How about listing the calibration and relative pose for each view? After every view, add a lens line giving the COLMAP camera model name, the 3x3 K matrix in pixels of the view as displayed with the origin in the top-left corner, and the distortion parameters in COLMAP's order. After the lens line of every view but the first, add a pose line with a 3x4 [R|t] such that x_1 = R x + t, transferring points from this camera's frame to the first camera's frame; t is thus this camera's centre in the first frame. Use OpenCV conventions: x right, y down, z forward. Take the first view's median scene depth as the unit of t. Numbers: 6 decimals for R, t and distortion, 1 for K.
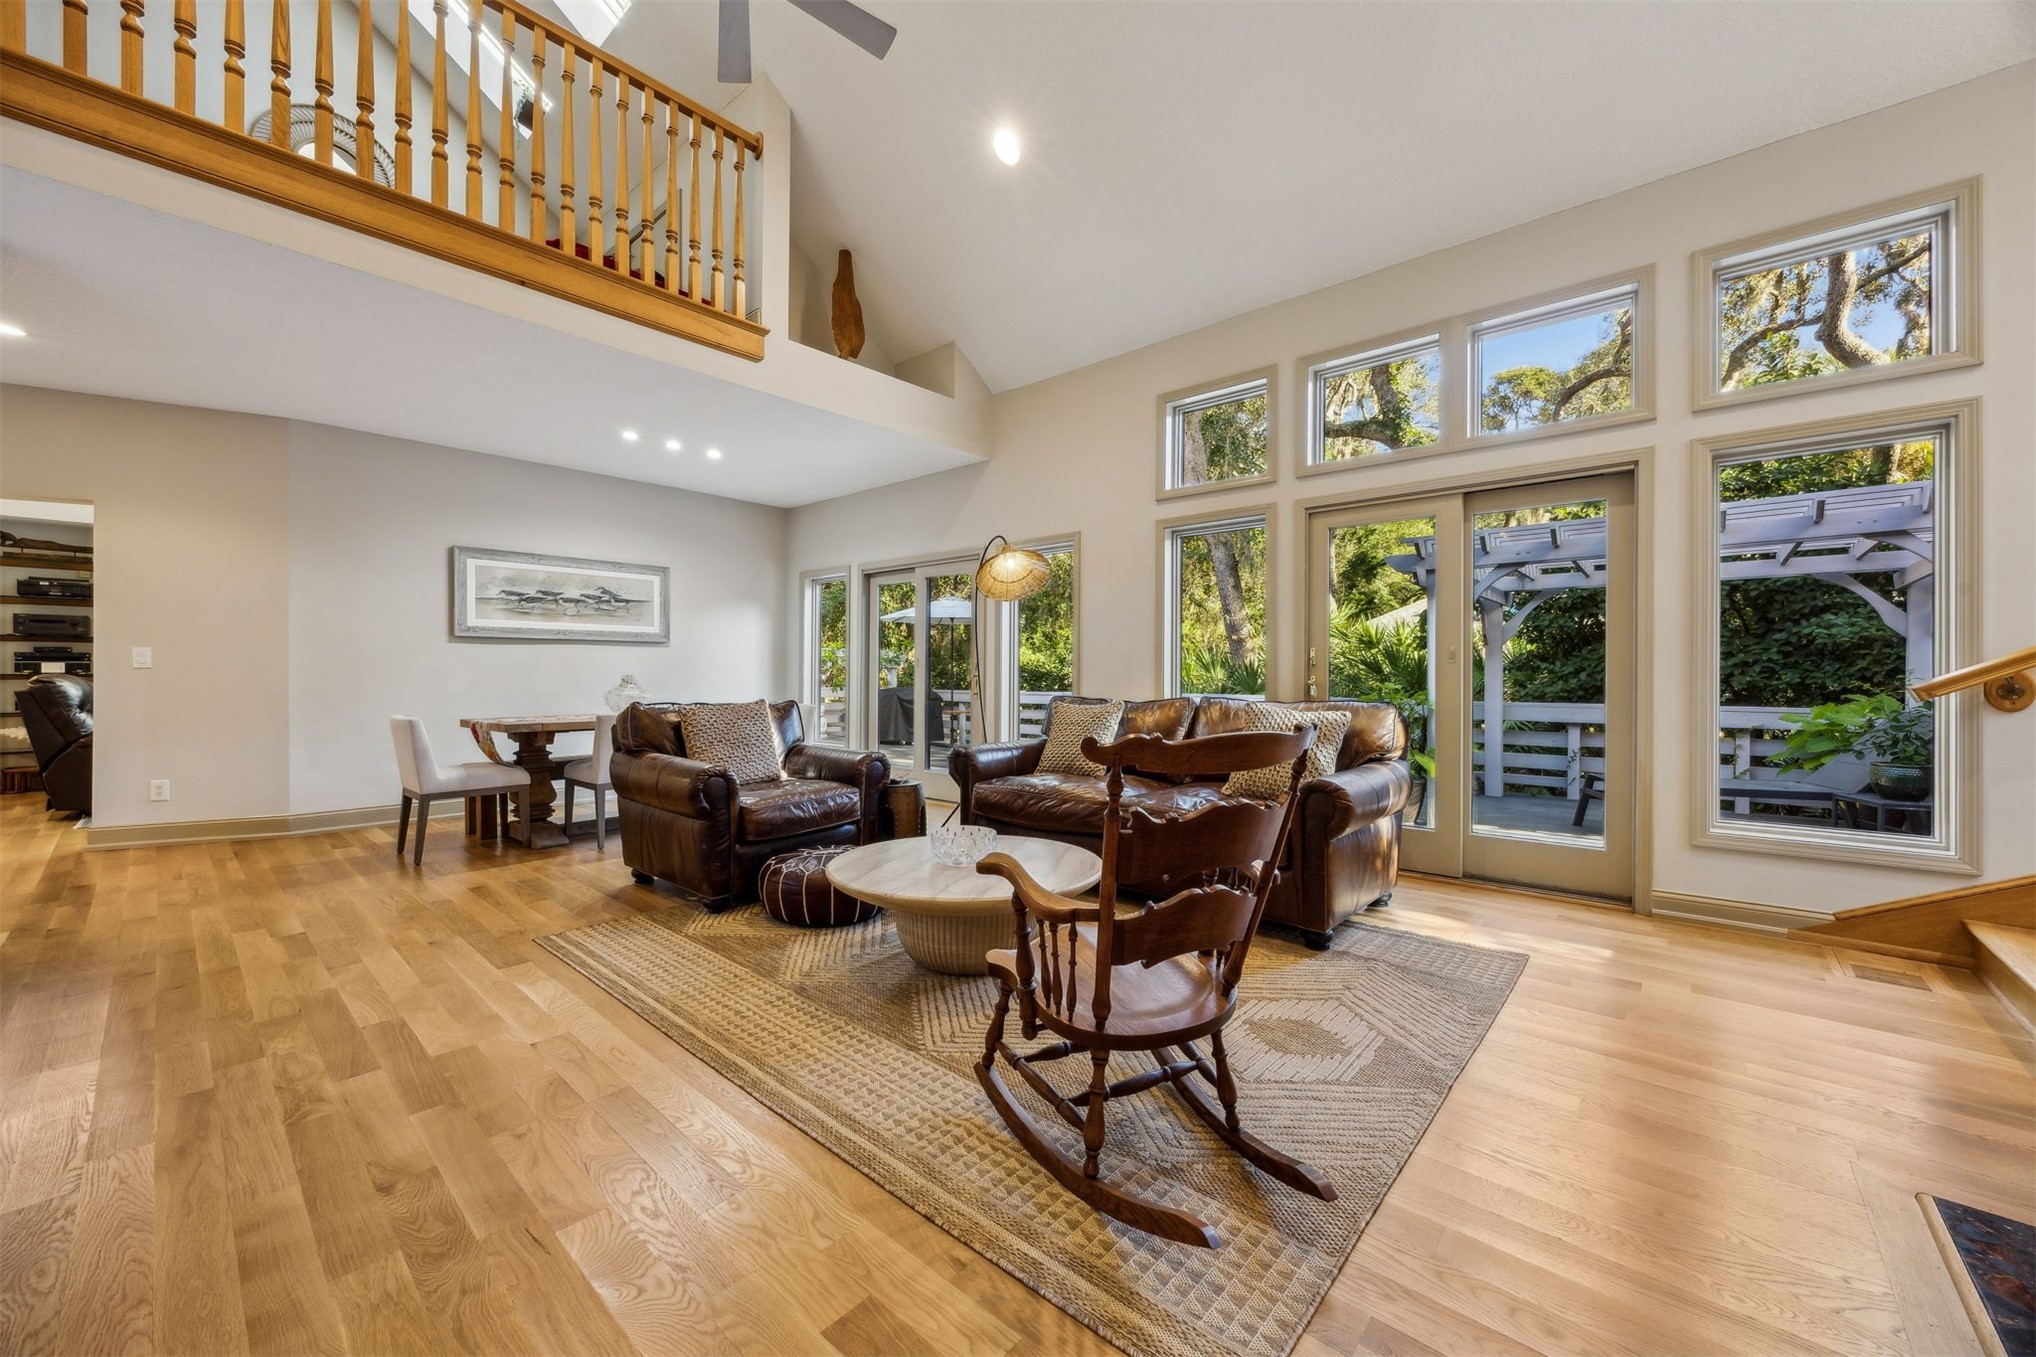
lens RADIAL K [[777.8, 0, 1018.5], [0, 777.8, 683.9], [0, 0, 1]] dist [-0.002515, 0.000109]
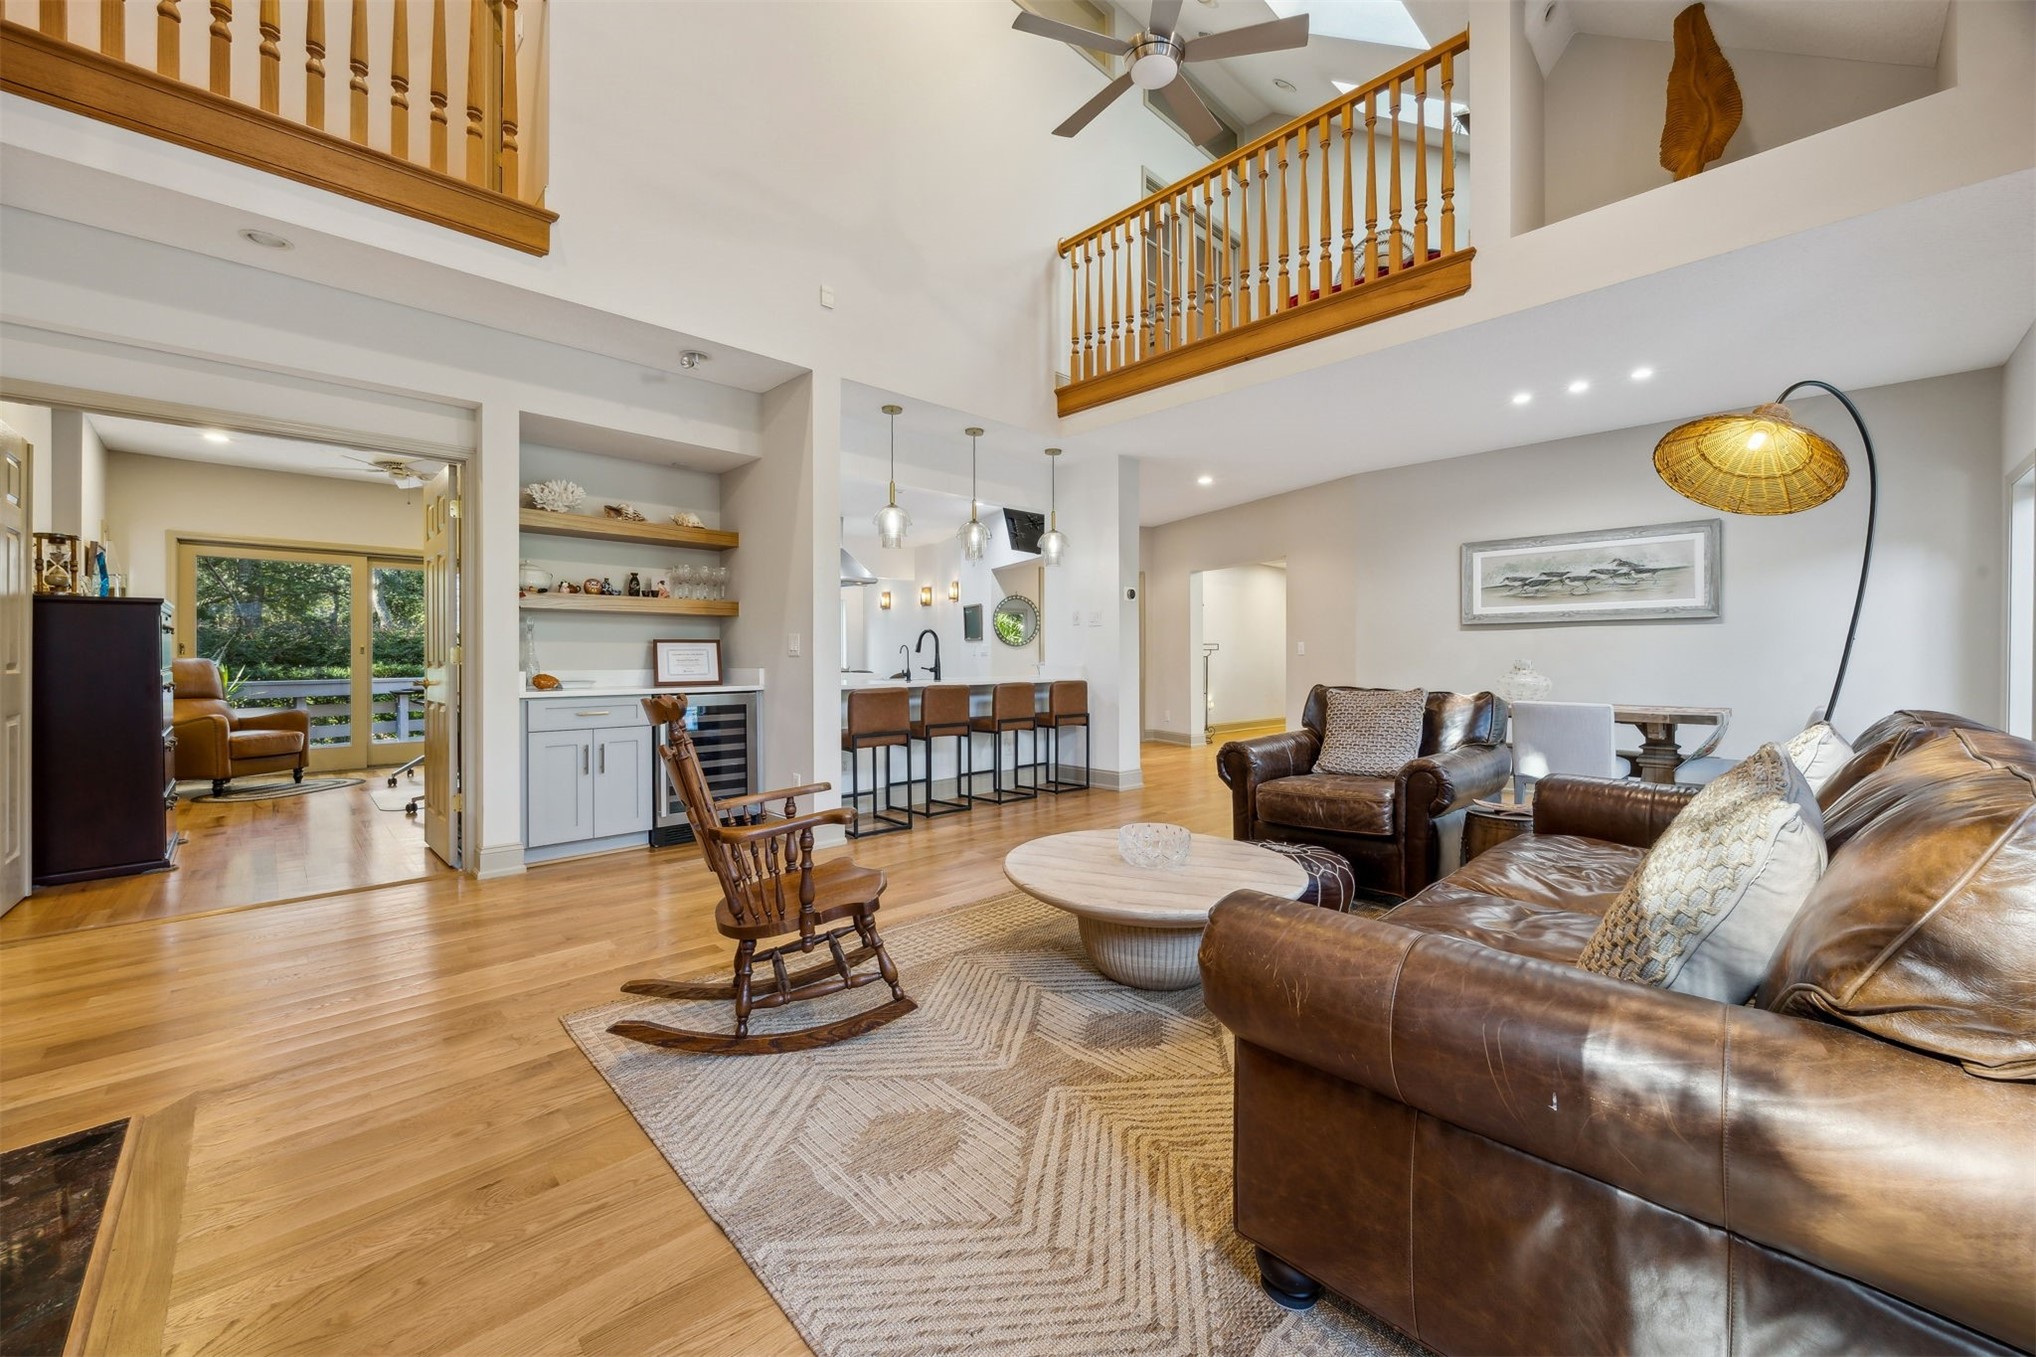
lens RADIAL K [[771.9, 0, 1015.5], [0, 771.9, 664.0], [0, 0, 1]] dist [-0.000282, 0.000056]
pose [[-0.093004, 0.008452, -0.995630, 0.428747], [-0.011281, 0.999891, 0.009542, -0.008323], [0.995602, 0.012119, -0.092898, 0.457871]]
